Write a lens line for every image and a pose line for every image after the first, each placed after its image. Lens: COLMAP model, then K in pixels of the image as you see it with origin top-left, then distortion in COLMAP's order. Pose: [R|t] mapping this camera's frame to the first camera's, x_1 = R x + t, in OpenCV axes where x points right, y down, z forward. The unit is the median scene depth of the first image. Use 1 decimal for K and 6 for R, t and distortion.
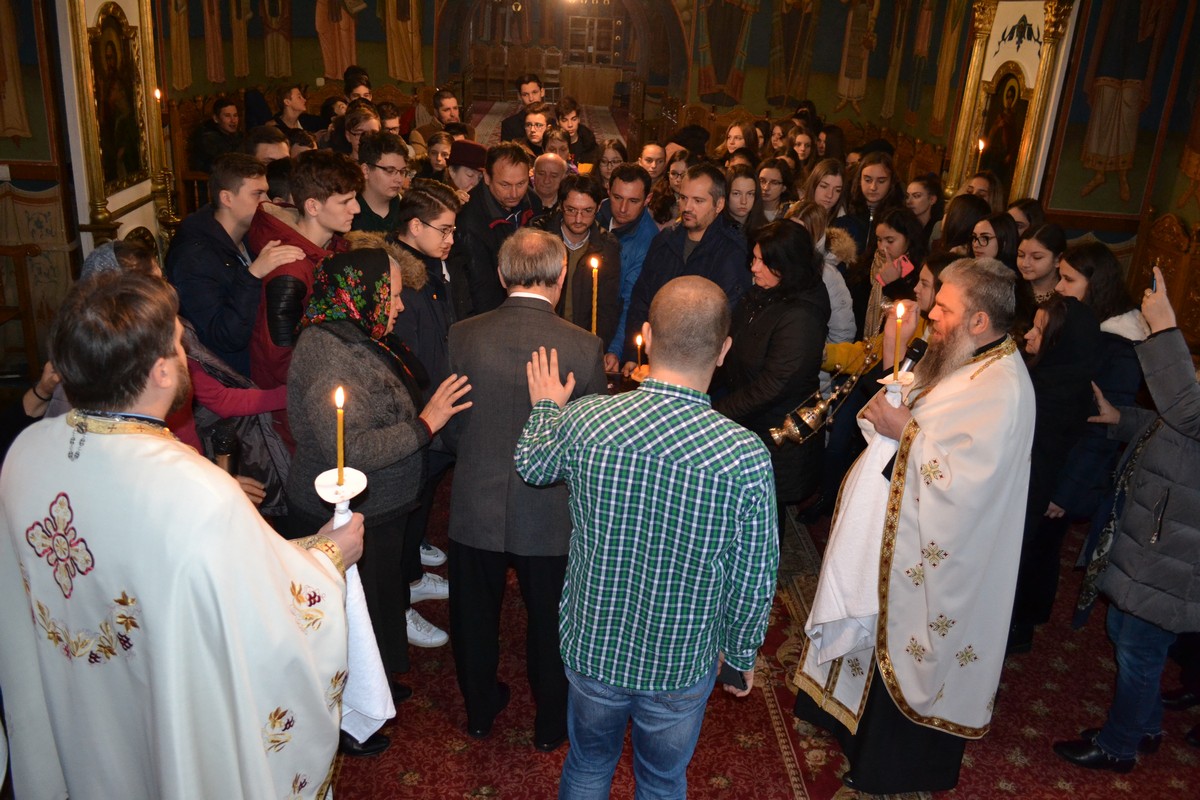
lens RADIAL K [[955.6, 0, 603.5], [0, 955.6, 404.8], [0, 0, 1]] dist [-0.101266, 0.025702]
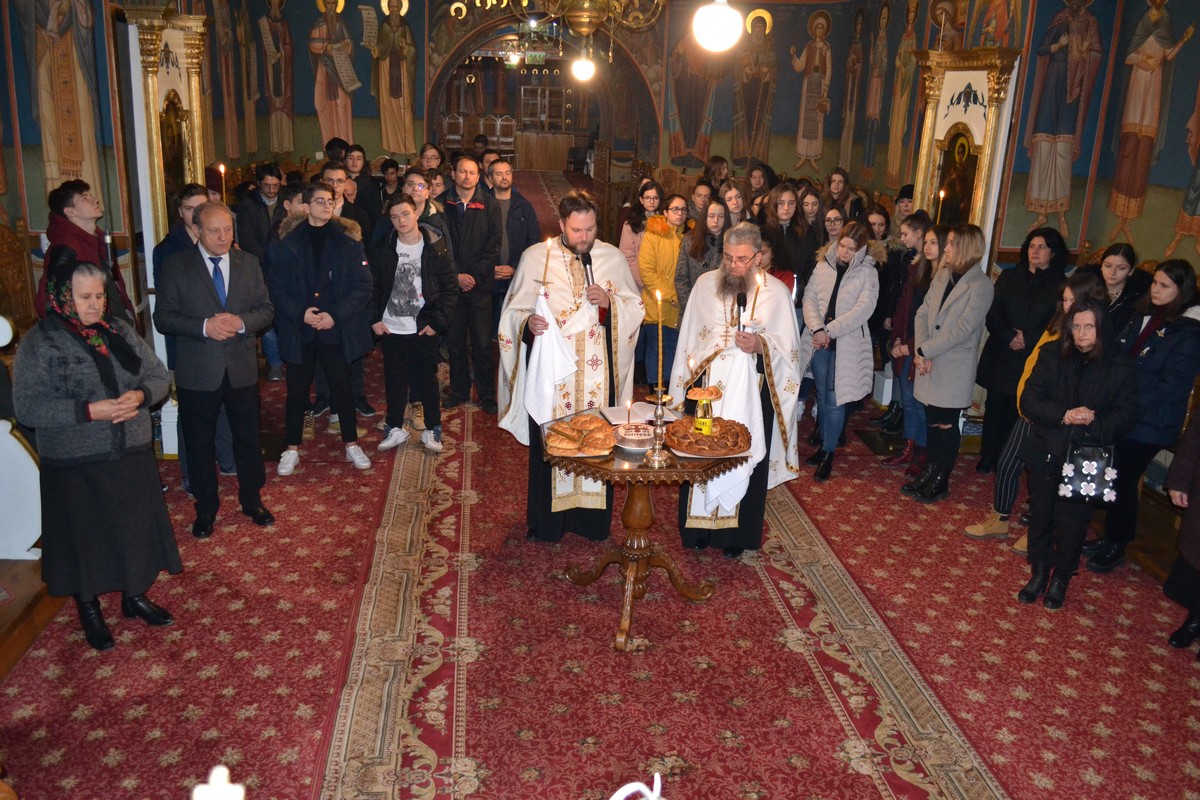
lens RADIAL K [[955.6, 0, 601.2], [0, 955.6, 402.3], [0, 0, 1]] dist [-0.101266, 0.025702]
pose [[0.997625, -0.041199, 0.055205, -0.090089], [0.044722, 0.996936, -0.064184, 0.034590], [-0.052392, 0.066500, 0.996410, -0.122181]]
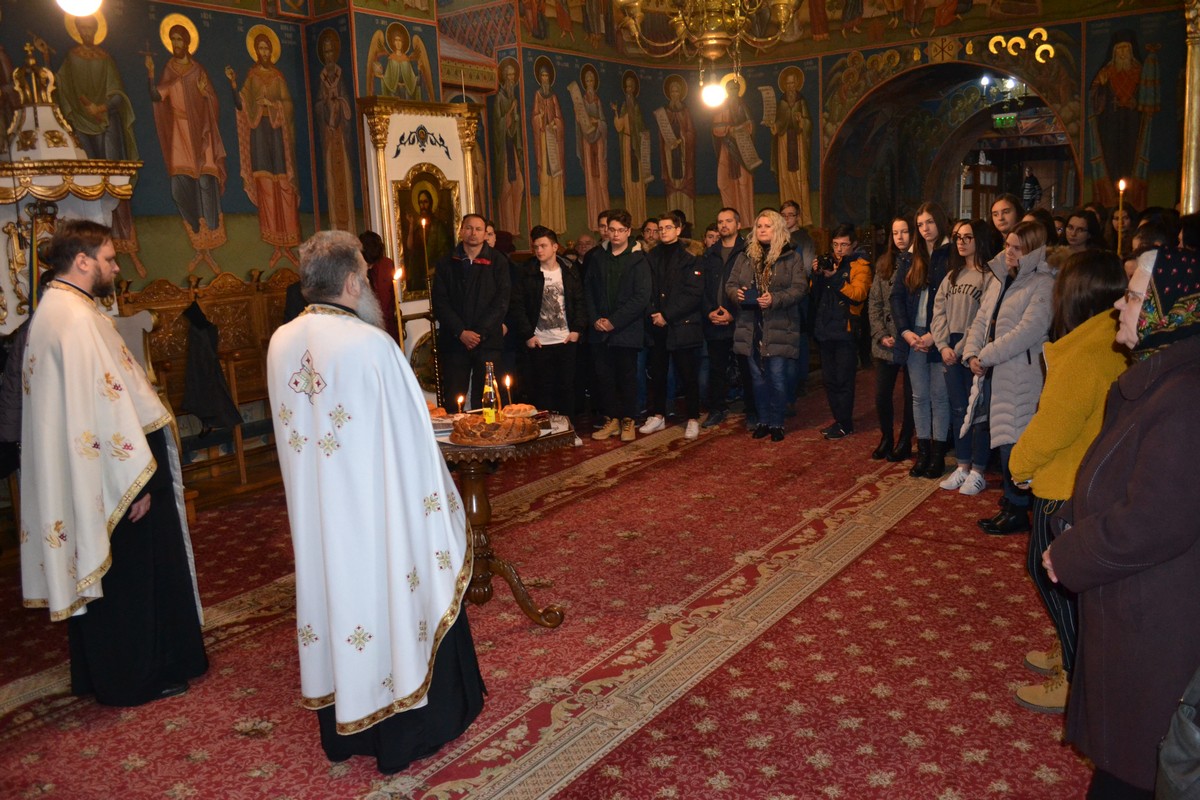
lens RADIAL K [[955.6, 0, 602.2], [0, 955.6, 407.7], [0, 0, 1]] dist [-0.101266, 0.025702]
pose [[0.765920, 0.013839, -0.642787, 0.562648], [-0.143321, 0.978287, -0.149713, 0.092758], [0.626758, 0.206793, 0.751273, 0.163402]]
